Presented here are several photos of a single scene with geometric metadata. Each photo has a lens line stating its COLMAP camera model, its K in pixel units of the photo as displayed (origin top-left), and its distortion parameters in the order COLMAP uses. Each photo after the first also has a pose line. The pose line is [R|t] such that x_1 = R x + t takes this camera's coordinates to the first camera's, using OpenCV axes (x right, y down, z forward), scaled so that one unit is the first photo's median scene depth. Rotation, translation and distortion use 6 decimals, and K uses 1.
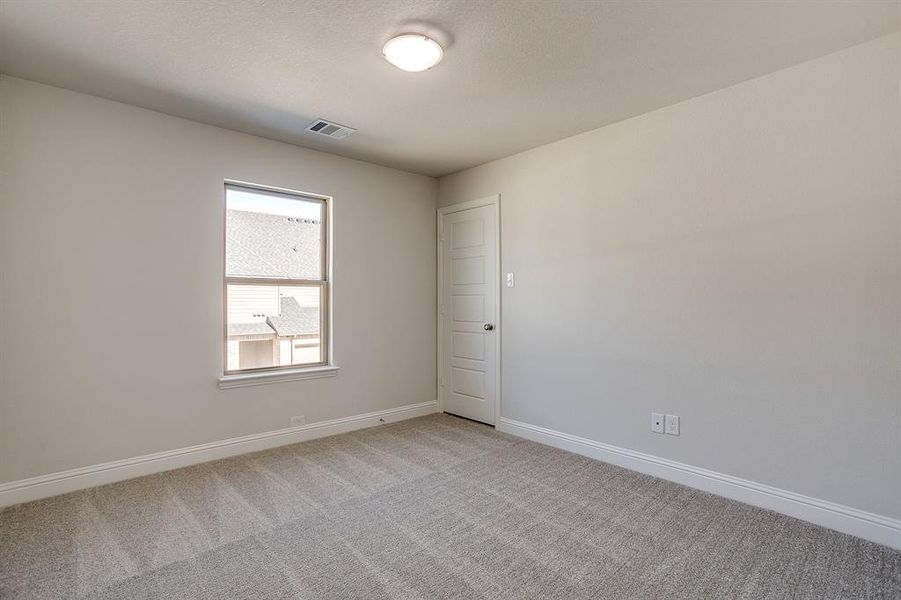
lens RADIAL K [[436.7, 0, 445.8], [0, 436.7, 301.0], [0, 0, 1]] dist [-0.066203, 0.041076]
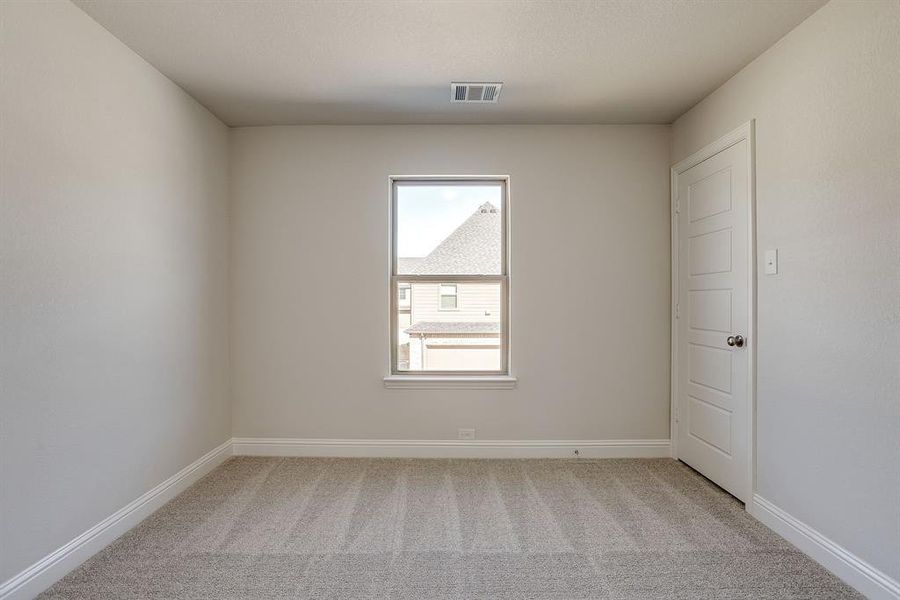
lens RADIAL K [[436.2, 0, 445.3], [0, 436.2, 301.0], [0, 0, 1]] dist [-0.066203, 0.041076]
pose [[0.739392, -0.000218, -0.673275, 0.210663], [-0.000287, 1.000000, -0.000639, 0.004382], [0.673275, 0.000666, 0.739392, 0.290478]]
